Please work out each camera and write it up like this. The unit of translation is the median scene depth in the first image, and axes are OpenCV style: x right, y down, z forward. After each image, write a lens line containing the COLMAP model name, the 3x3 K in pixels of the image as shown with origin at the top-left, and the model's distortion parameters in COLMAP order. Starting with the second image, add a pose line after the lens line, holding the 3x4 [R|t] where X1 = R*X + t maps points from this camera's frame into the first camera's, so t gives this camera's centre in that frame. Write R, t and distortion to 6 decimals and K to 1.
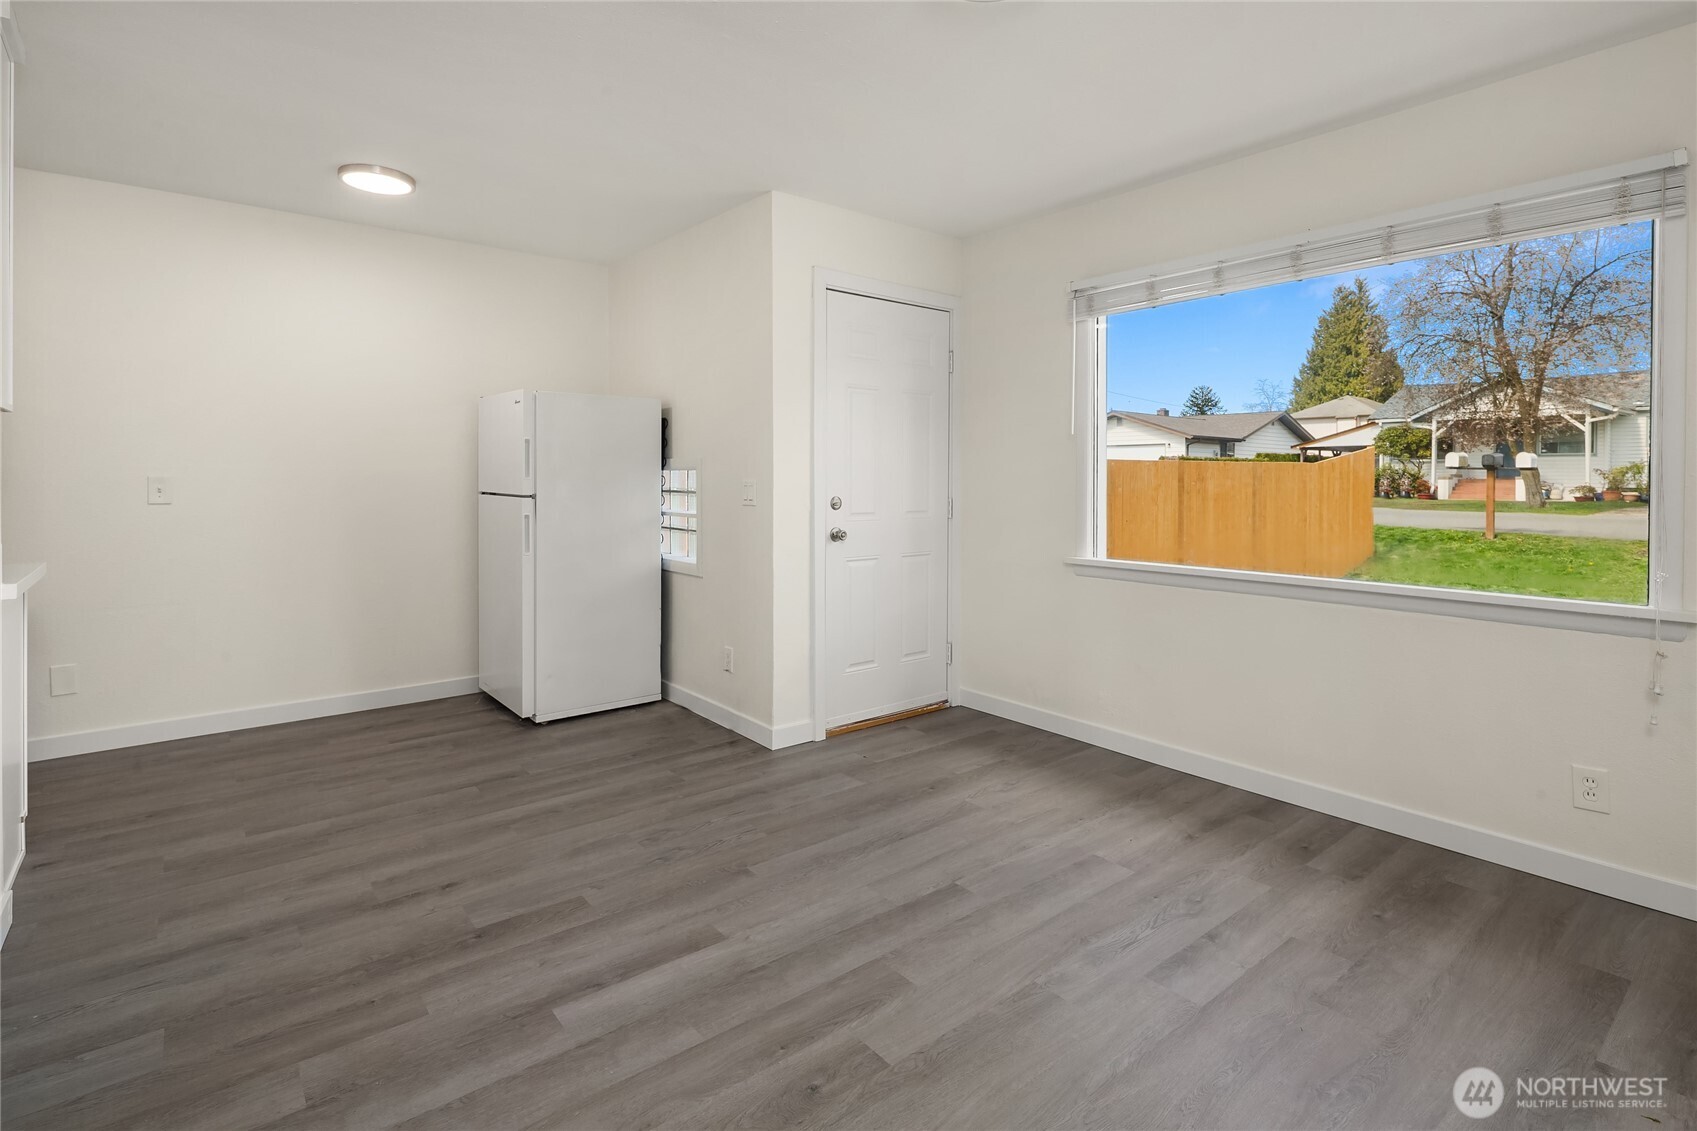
lens RADIAL K [[822.3, 0, 850.5], [0, 822.3, 486.7], [0, 0, 1]] dist [0.001552, -0.000435]
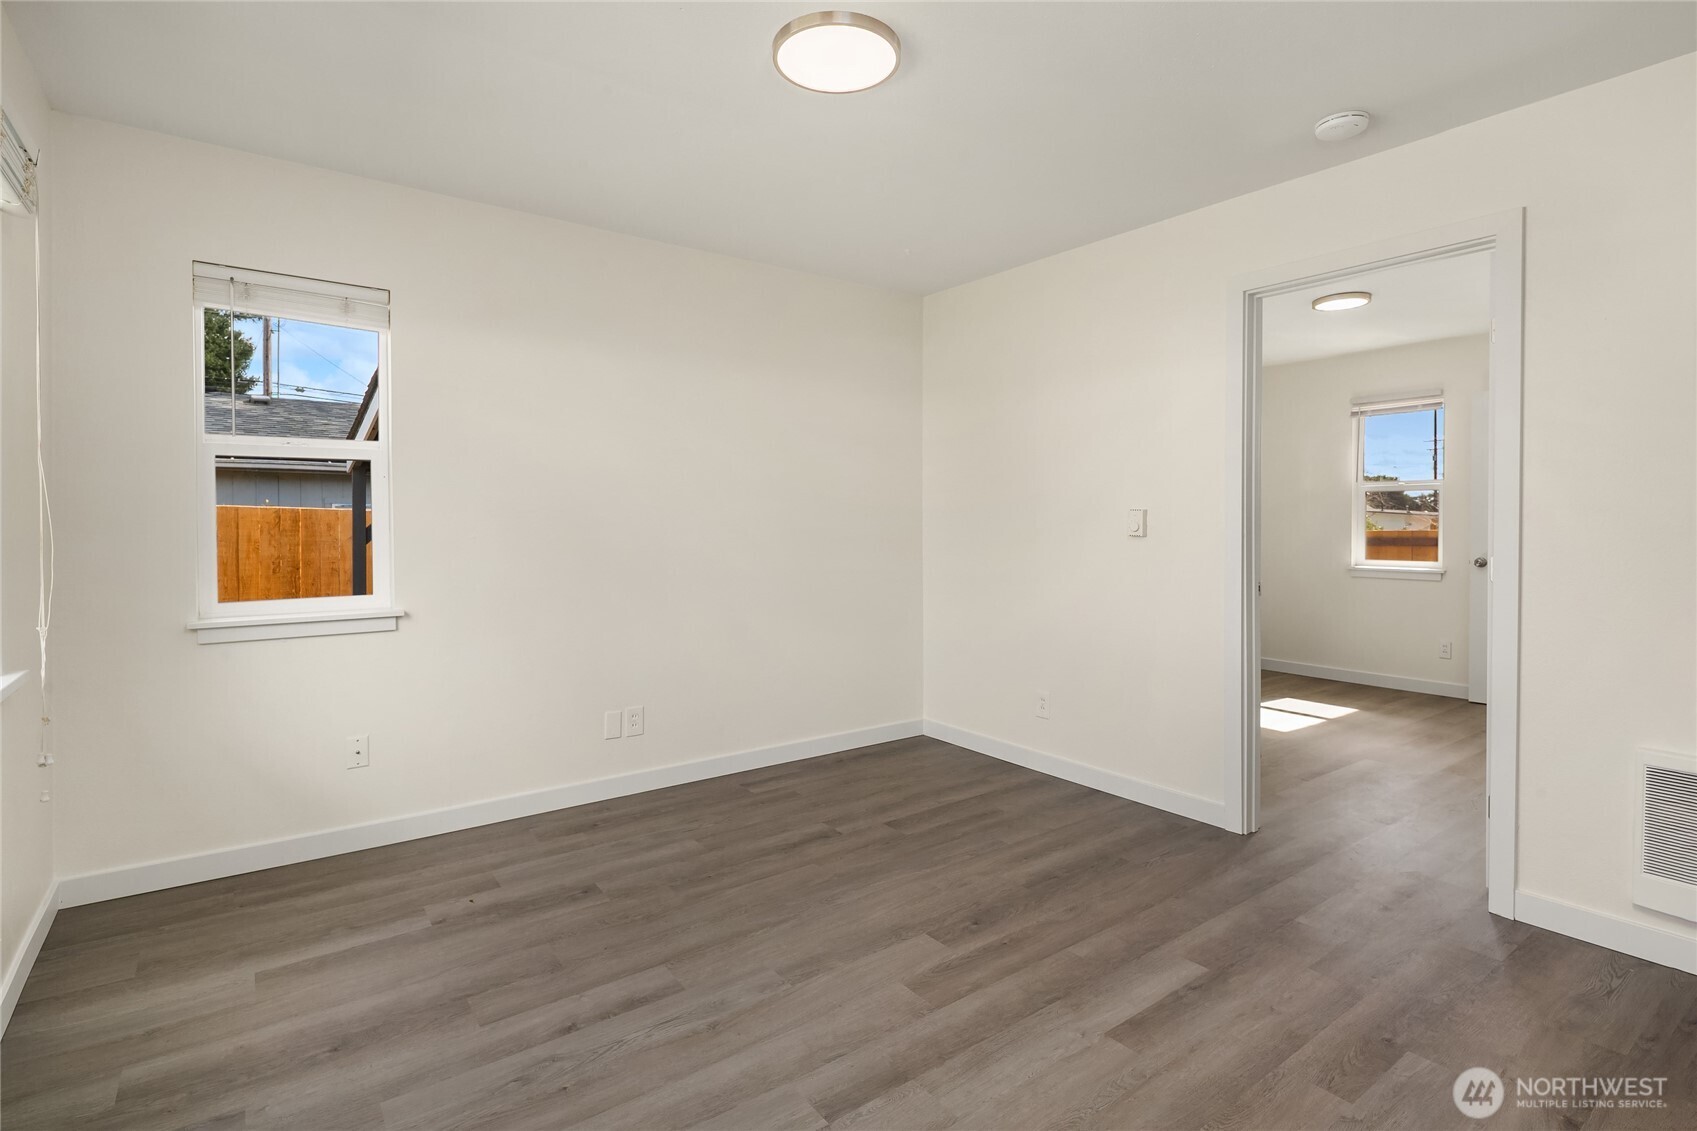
lens RADIAL K [[829.1, 0, 843.6], [0, 829.1, 528.9], [0, 0, 1]] dist [0.001009, -0.000176]
pose [[-0.998414, -0.005426, 0.056036, 0.082729], [-0.004250, 0.999769, 0.021084, -0.022052], [-0.056138, 0.020812, -0.998206, 1.772118]]
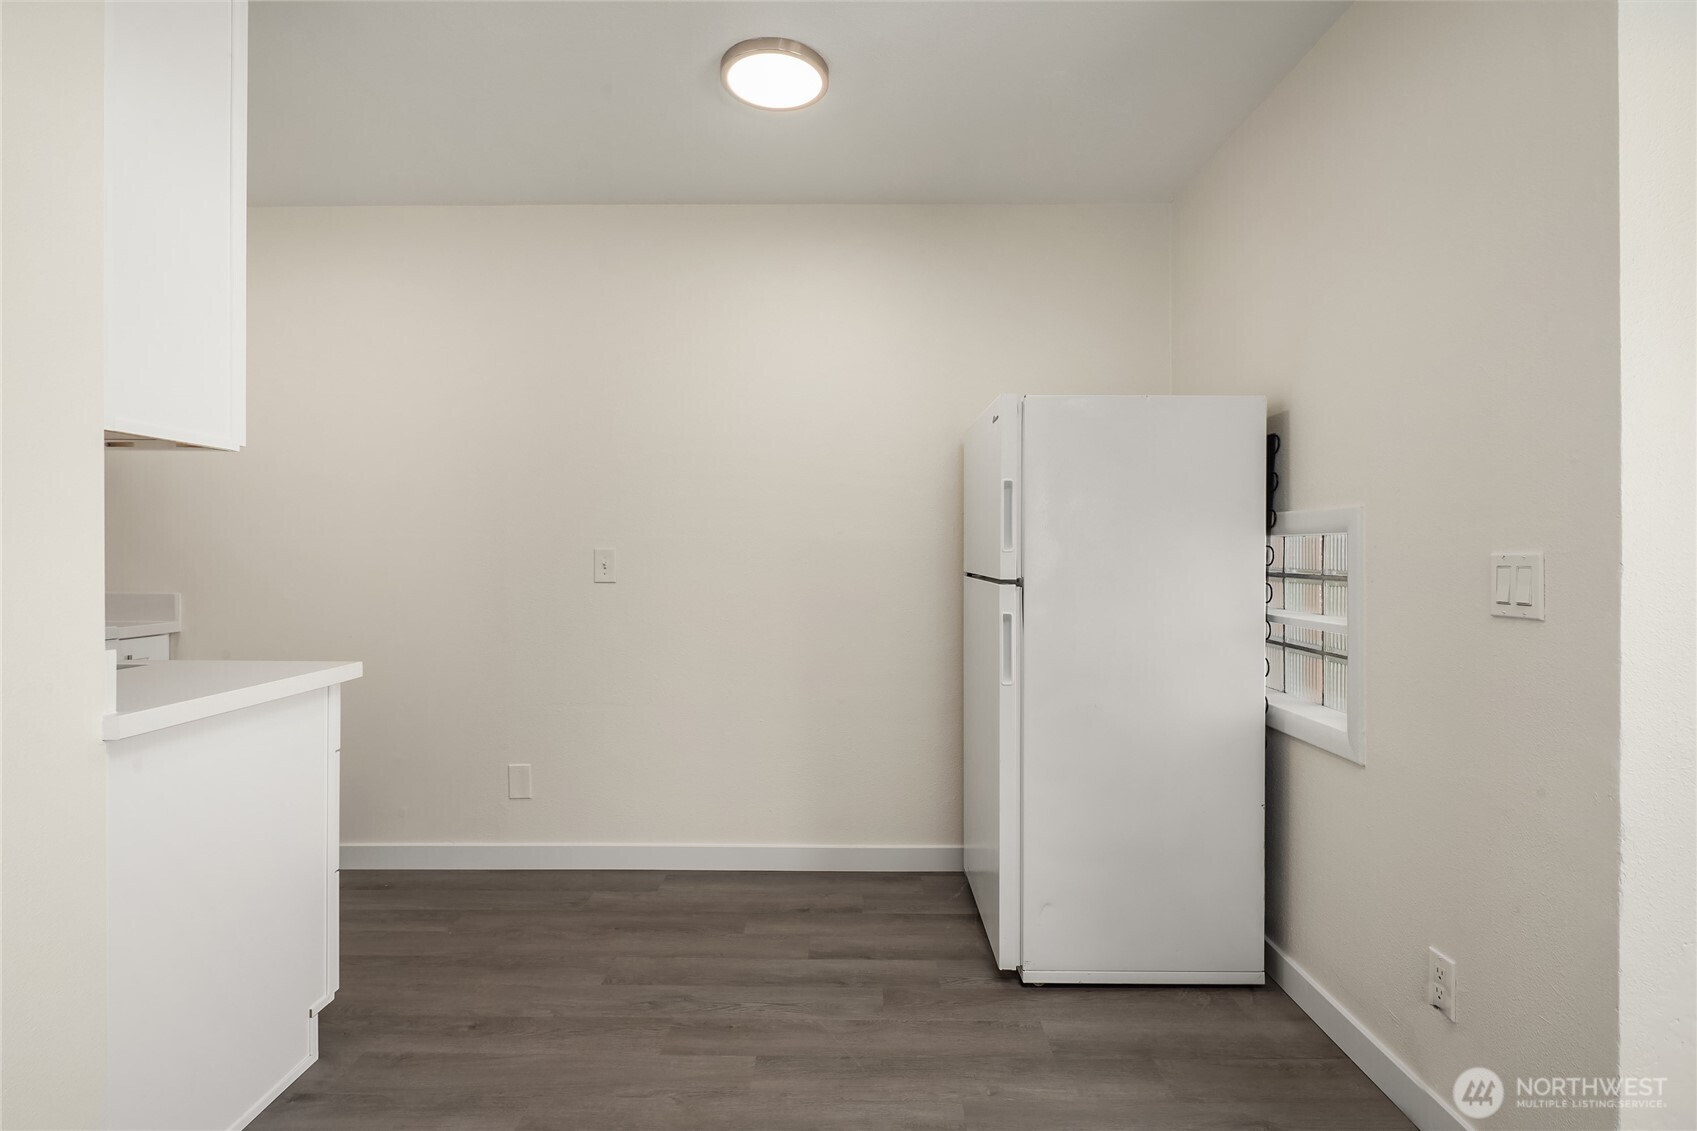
lens RADIAL K [[822.3, 0, 846.1], [0, 822.3, 553.9], [0, 0, 1]] dist [0.000112, -0.000387]
pose [[0.765852, -0.001712, -0.643015, -0.188196], [-0.007634, 0.999902, -0.011754, -0.000258], [0.642972, 0.013911, 0.765763, 0.818139]]
